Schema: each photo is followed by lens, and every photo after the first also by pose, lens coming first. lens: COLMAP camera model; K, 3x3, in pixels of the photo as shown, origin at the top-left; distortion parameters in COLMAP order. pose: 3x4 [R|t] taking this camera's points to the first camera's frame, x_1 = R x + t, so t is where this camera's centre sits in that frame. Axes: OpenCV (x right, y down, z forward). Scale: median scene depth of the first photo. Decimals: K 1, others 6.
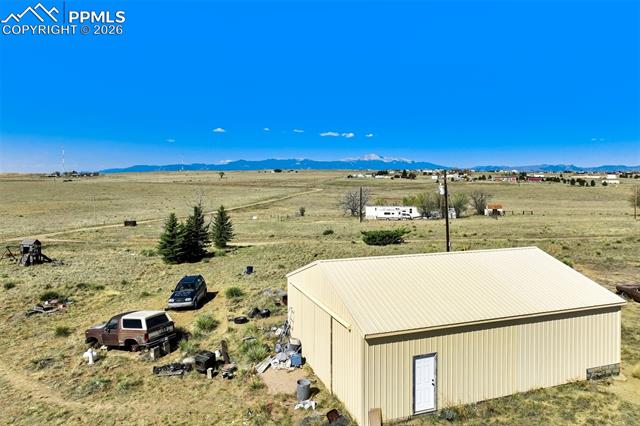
lens RADIAL K [[450.2, 0, 322.7], [0, 450.2, 190.6], [0, 0, 1]] dist [0.005271, 0.001779]
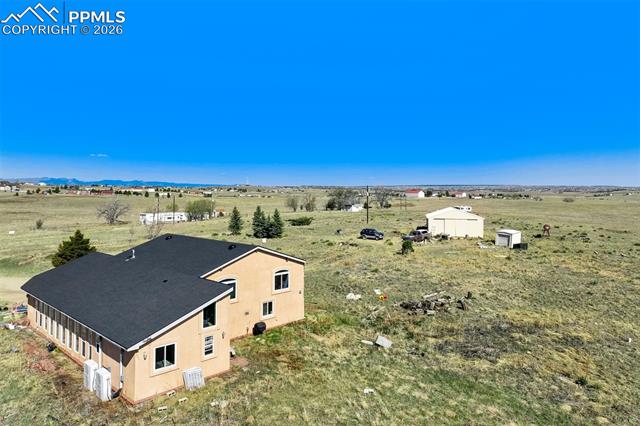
lens RADIAL K [[450.2, 0, 322.7], [0, 450.2, 190.6], [0, 0, 1]] dist [0.005271, 0.001779]
pose [[0.531557, 0.003924, 0.847013, -0.536689], [0.021723, 0.999597, -0.018263, 0.005333], [-0.846744, 0.028108, 0.531258, -0.018590]]
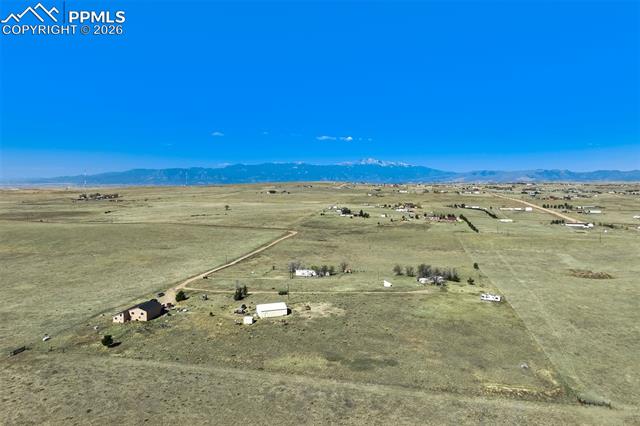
lens RADIAL K [[450.2, 0, 322.7], [0, 450.2, 190.6], [0, 0, 1]] dist [0.005271, 0.001779]
pose [[0.999988, 0.001299, 0.004743, 0.192104], [-0.001263, 0.999970, -0.007609, -0.325805], [-0.004753, 0.007603, 0.999960, -1.283323]]
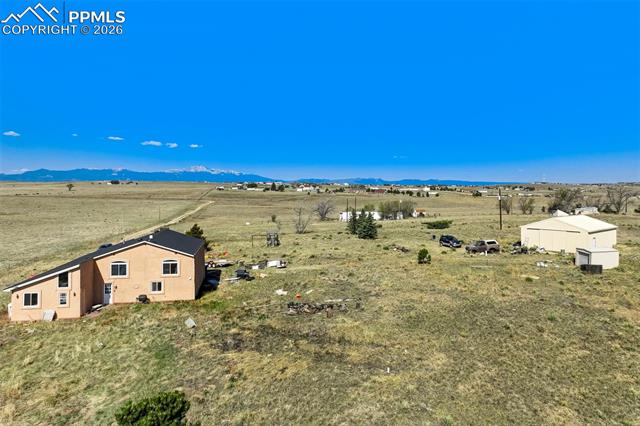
lens RADIAL K [[450.2, 0, 322.7], [0, 450.2, 190.6], [0, 0, 1]] dist [0.005271, 0.001779]
pose [[0.929174, -0.000540, 0.369641, -0.376141], [0.010420, 0.999640, -0.024732, 0.002494], [-0.369495, 0.026832, 0.928845, -0.197673]]
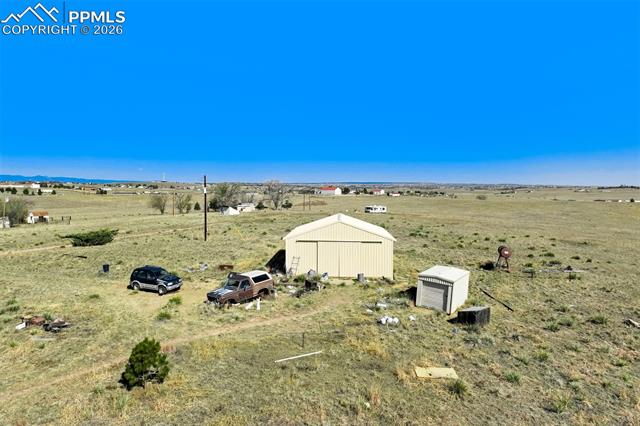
lens RADIAL K [[450.2, 0, 322.7], [0, 450.2, 190.6], [0, 0, 1]] dist [0.005271, 0.001779]
pose [[0.382884, -0.000650, 0.923796, -0.246854], [0.021293, 0.999740, -0.008122, 0.005060], [-0.923551, 0.022780, 0.382798, 0.040203]]
